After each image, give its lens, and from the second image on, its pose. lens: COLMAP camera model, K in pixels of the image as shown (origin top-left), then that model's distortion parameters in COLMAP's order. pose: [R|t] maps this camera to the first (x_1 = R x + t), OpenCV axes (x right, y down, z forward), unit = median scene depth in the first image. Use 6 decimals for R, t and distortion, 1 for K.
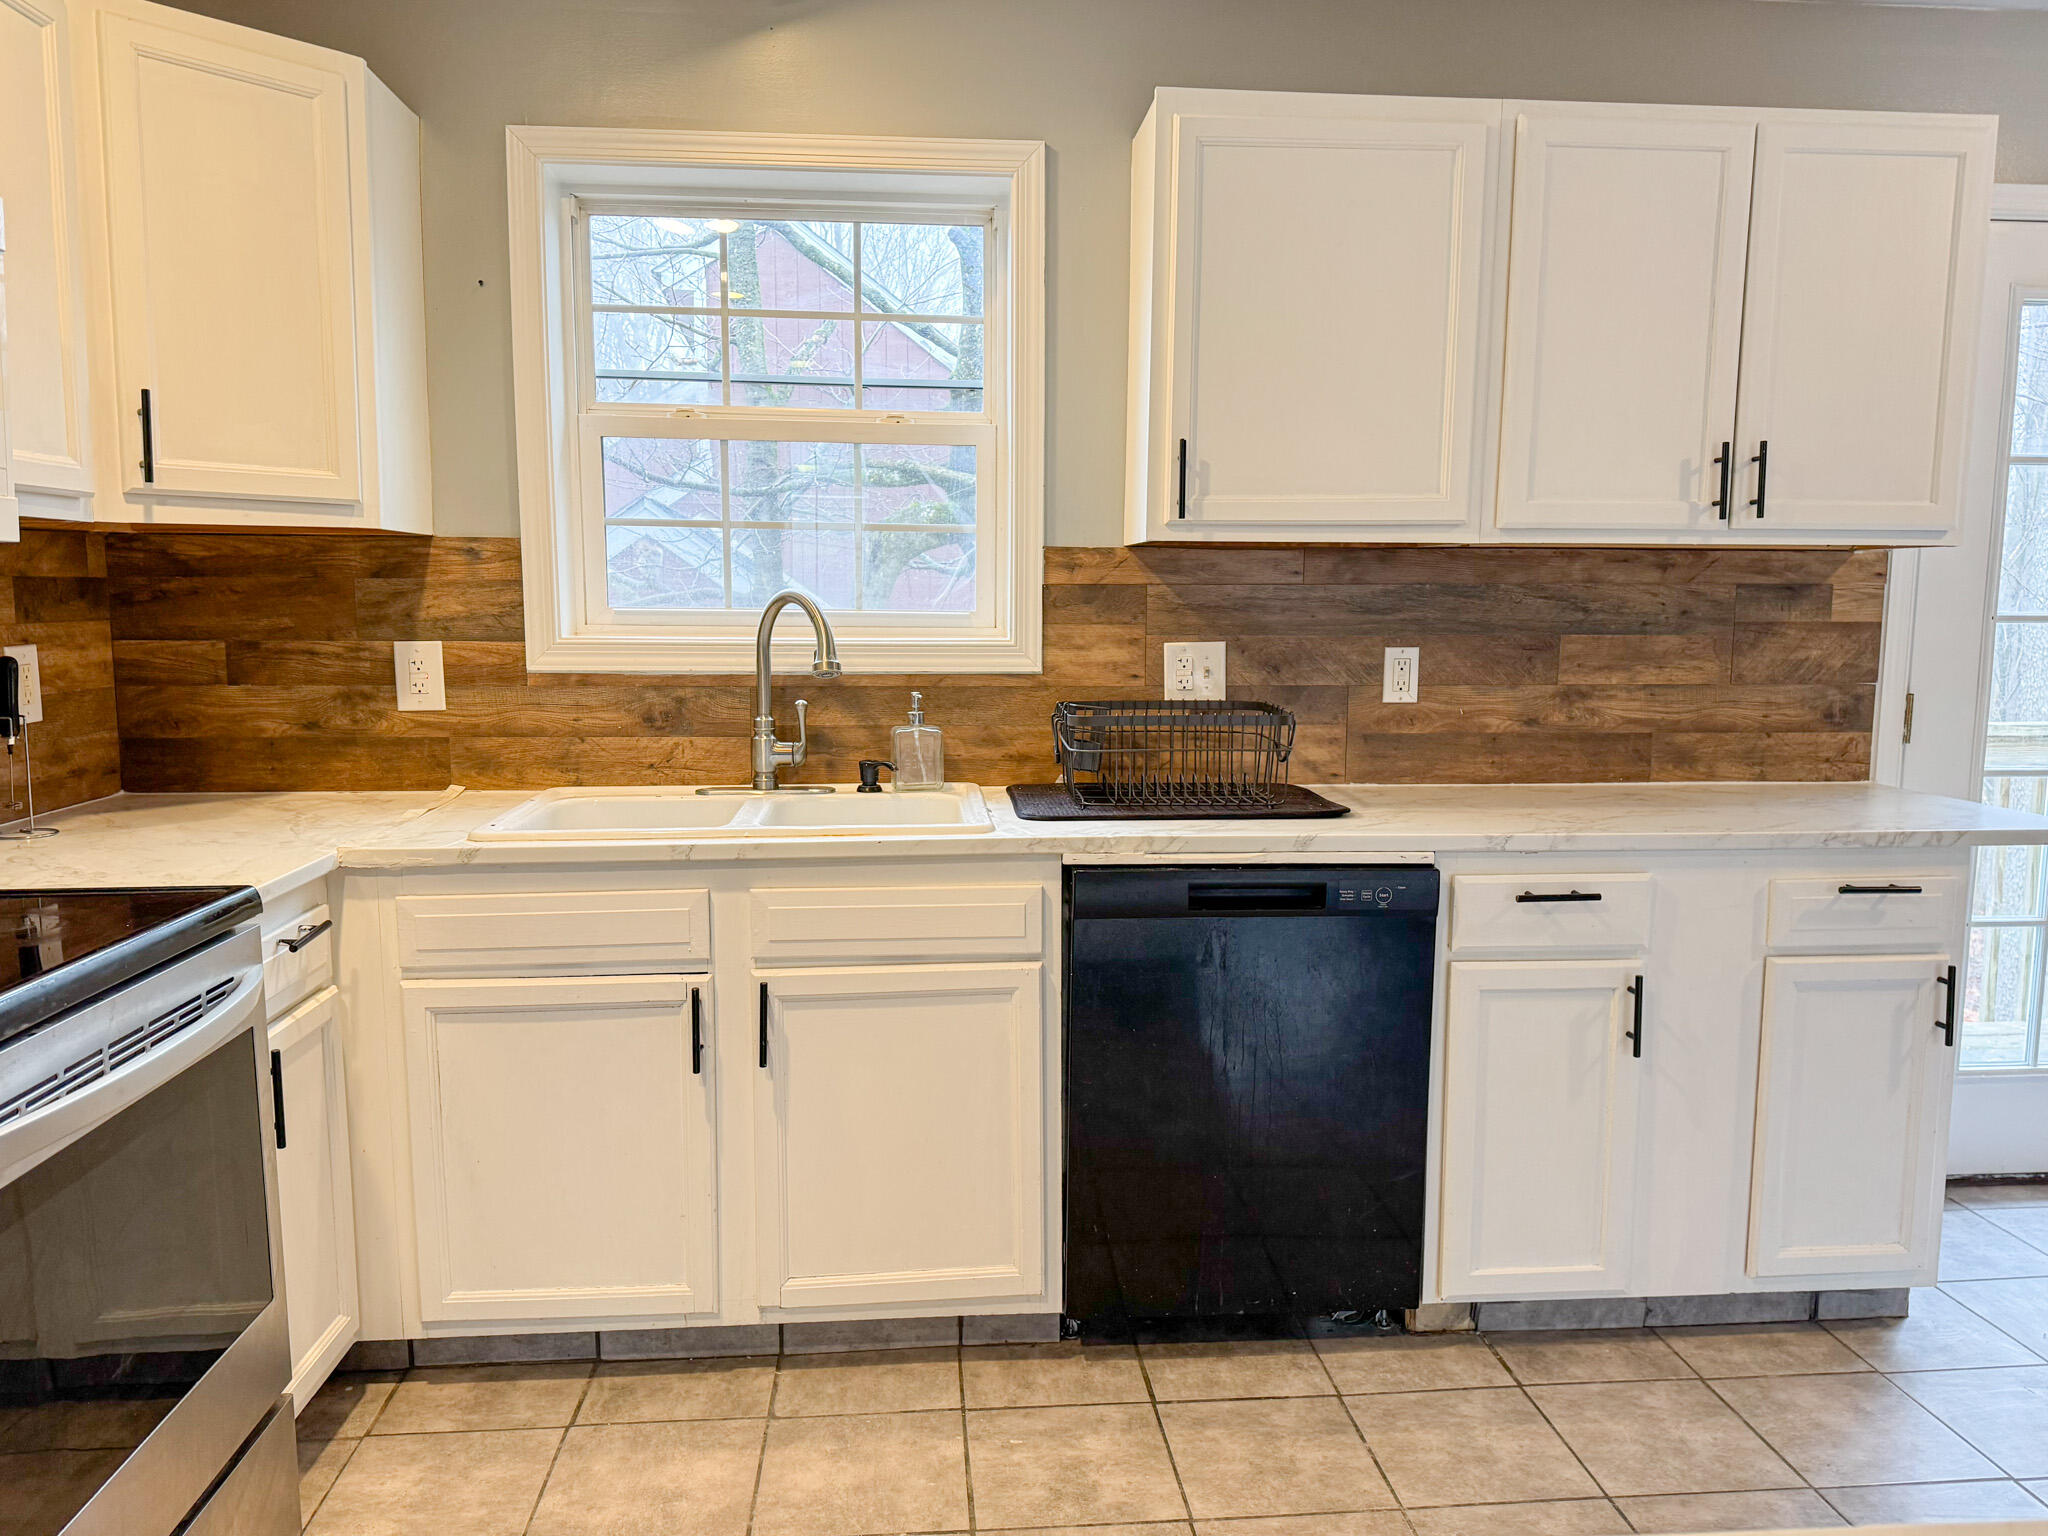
lens RADIAL K [[1466.8, 0, 1024.0], [0, 1466.8, 768.0], [0, 0, 1]] dist [0.139145, -0.231886]
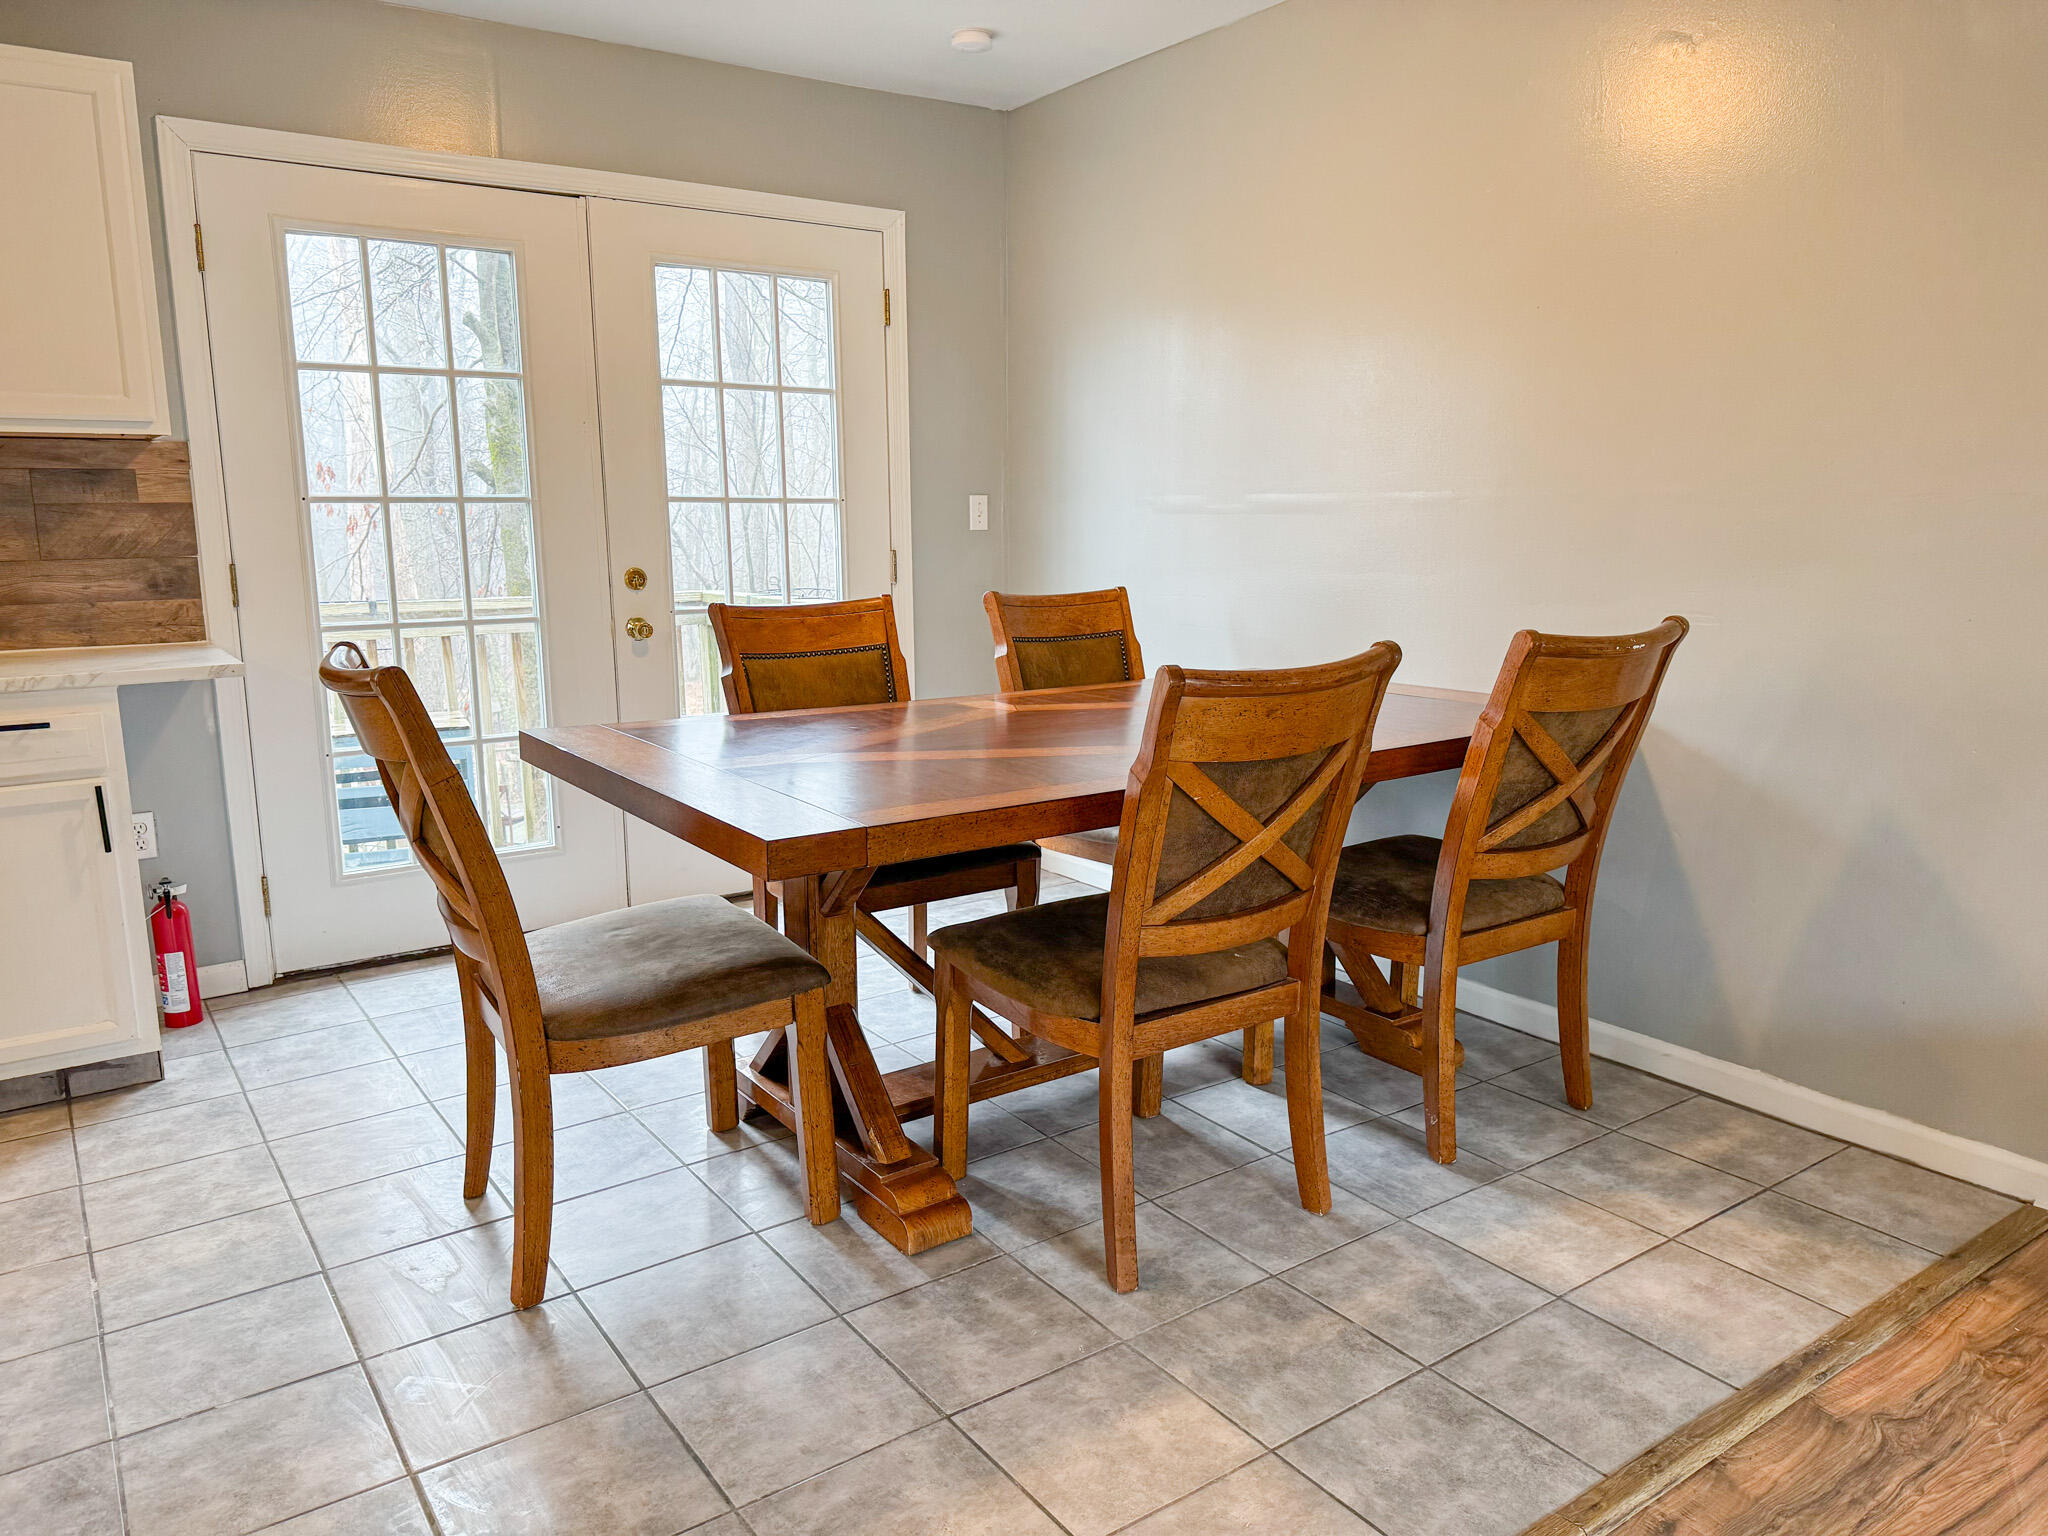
lens RADIAL K [[1440.4, 0, 1024.0], [0, 1440.4, 768.0], [0, 0, 1]] dist [0.005867, 0.002130]
pose [[0.863392, -0.100477, 0.494428, 0.575161], [0.067418, 0.994157, 0.084303, 0.058559], [-0.500009, -0.039453, 0.865121, -0.315005]]
